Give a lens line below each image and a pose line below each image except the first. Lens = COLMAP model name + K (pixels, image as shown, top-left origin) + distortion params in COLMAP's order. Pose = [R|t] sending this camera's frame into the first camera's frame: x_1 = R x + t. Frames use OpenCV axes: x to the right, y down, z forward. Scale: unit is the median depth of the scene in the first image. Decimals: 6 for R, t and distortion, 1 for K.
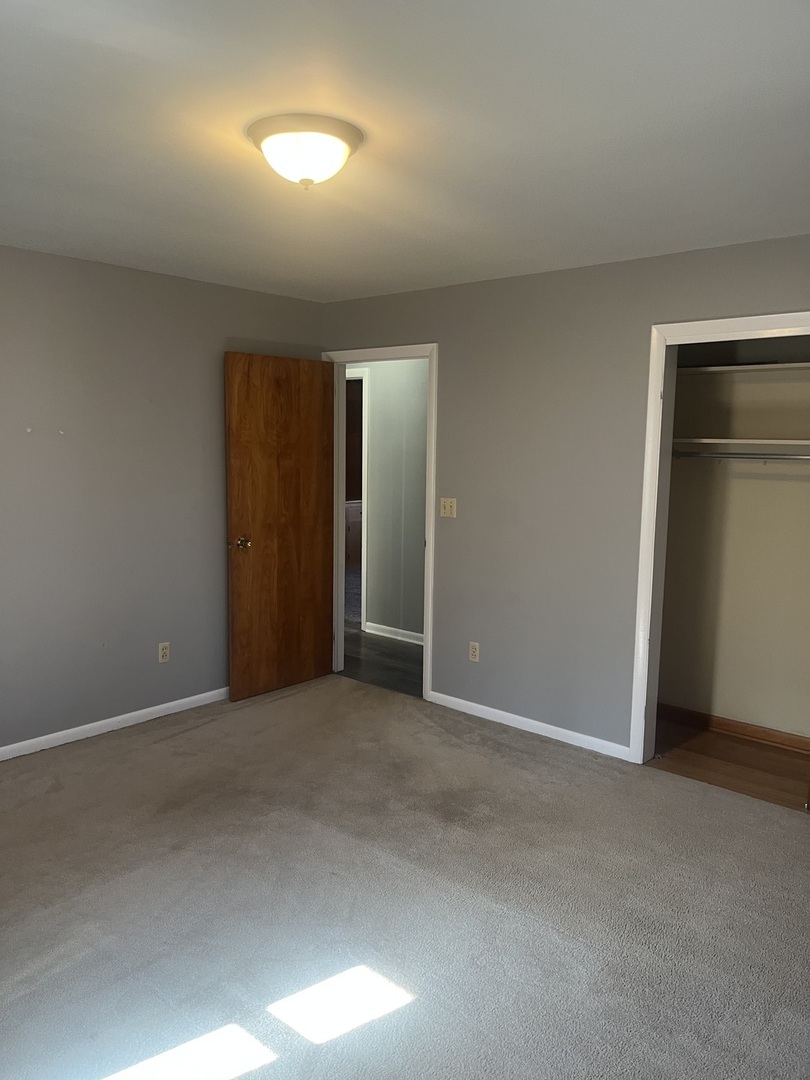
lens RADIAL K [[819.7, 0, 401.7], [0, 819.7, 538.3], [0, 0, 1]] dist [0.055348, -0.070172]
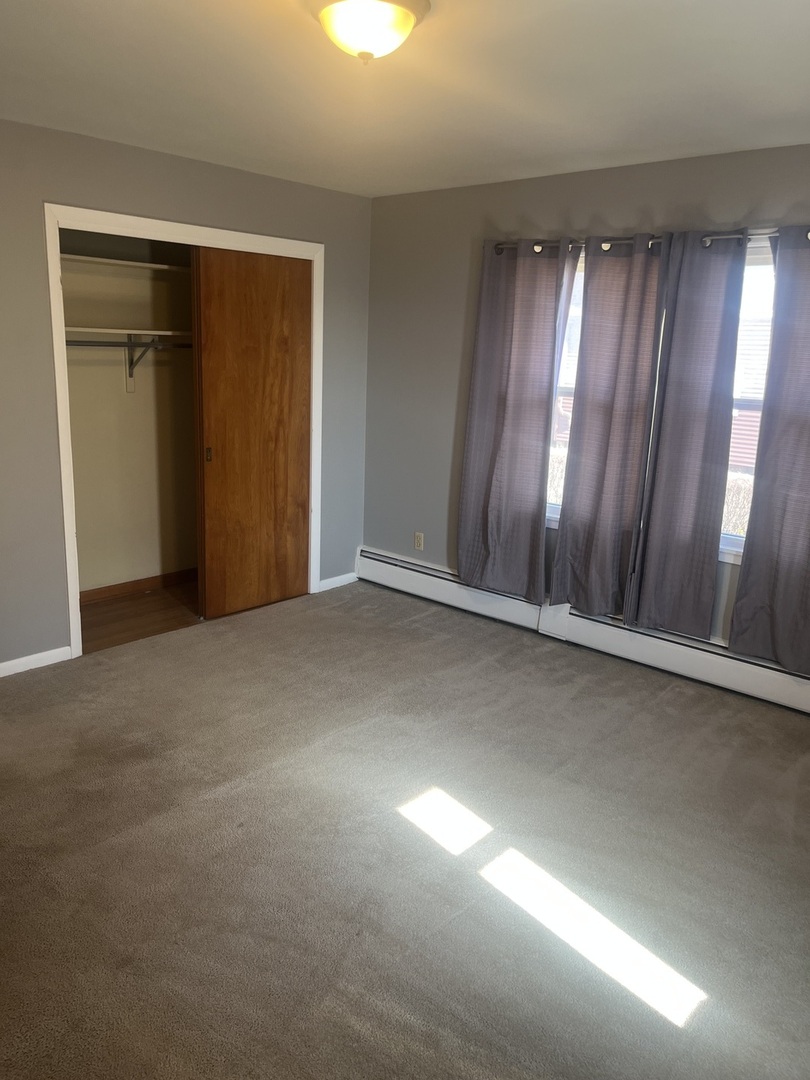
lens RADIAL K [[819.7, 0, 398.8], [0, 819.7, 539.4], [0, 0, 1]] dist [0.055348, -0.070172]
pose [[0.012448, -0.249181, 0.968377, -0.749163], [0.086284, 0.965107, 0.247230, -0.094368], [-0.996193, 0.080478, 0.033514, 0.645740]]
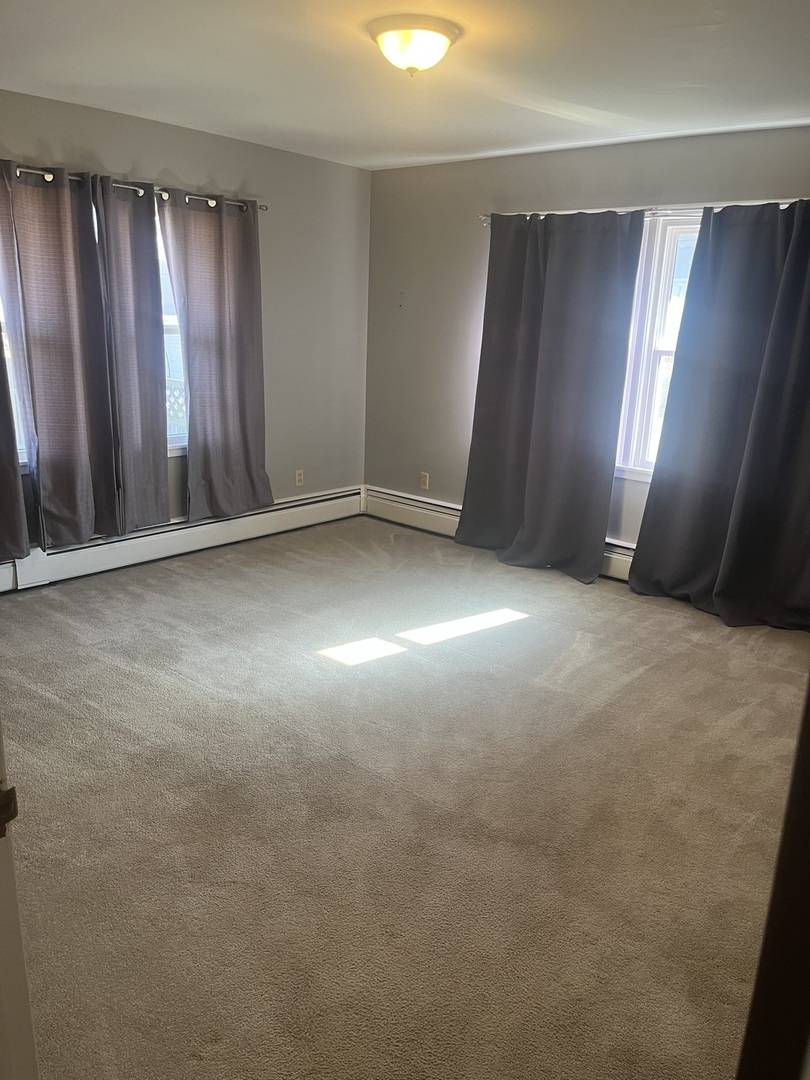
lens RADIAL K [[819.7, 0, 404.0], [0, 819.7, 542.9], [0, 0, 1]] dist [0.055348, -0.070172]
pose [[-0.998632, -0.051375, -0.009700, -0.082322], [-0.051121, 0.920618, 0.387104, -0.180409], [-0.010957, 0.387071, -0.921985, 1.579643]]
